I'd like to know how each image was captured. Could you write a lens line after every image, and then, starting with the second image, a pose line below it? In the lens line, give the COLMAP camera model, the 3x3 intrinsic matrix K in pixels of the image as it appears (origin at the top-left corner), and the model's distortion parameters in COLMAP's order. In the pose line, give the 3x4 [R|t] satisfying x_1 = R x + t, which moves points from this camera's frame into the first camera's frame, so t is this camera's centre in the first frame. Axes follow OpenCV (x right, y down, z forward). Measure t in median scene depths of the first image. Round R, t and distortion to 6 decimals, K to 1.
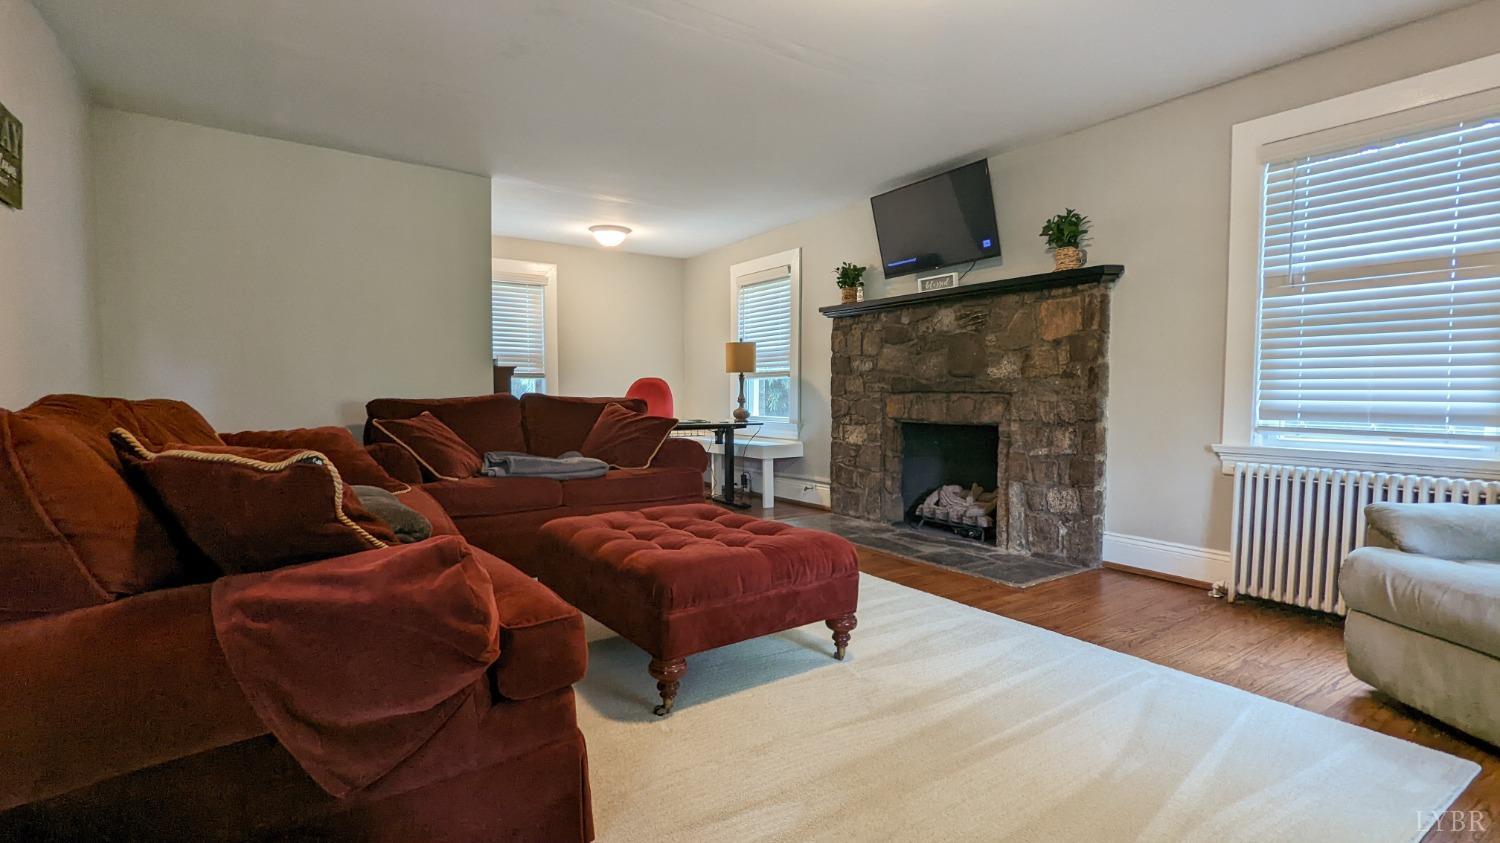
lens RADIAL K [[695.2, 0, 752.1], [0, 695.2, 423.4], [0, 0, 1]] dist [0.005580, 0.002210]
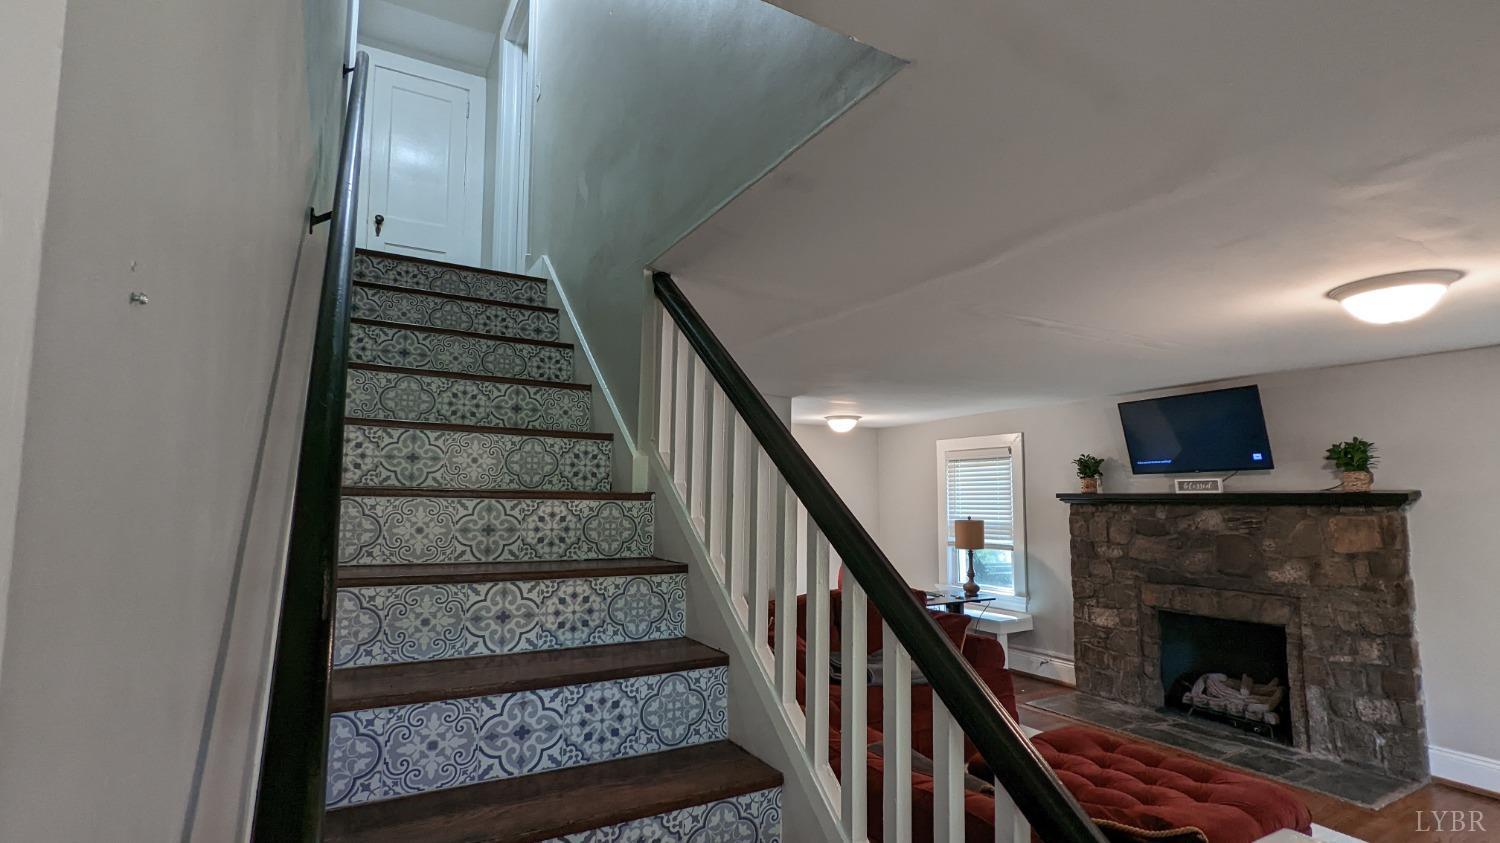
lens RADIAL K [[695.2, 0, 752.2], [0, 695.2, 423.5], [0, 0, 1]] dist [0.005580, 0.002210]
pose [[0.998062, -0.008626, -0.061619, -0.394962], [-0.000087, 0.990149, -0.140014, -0.158096], [0.062220, 0.139748, 0.988230, -0.147142]]
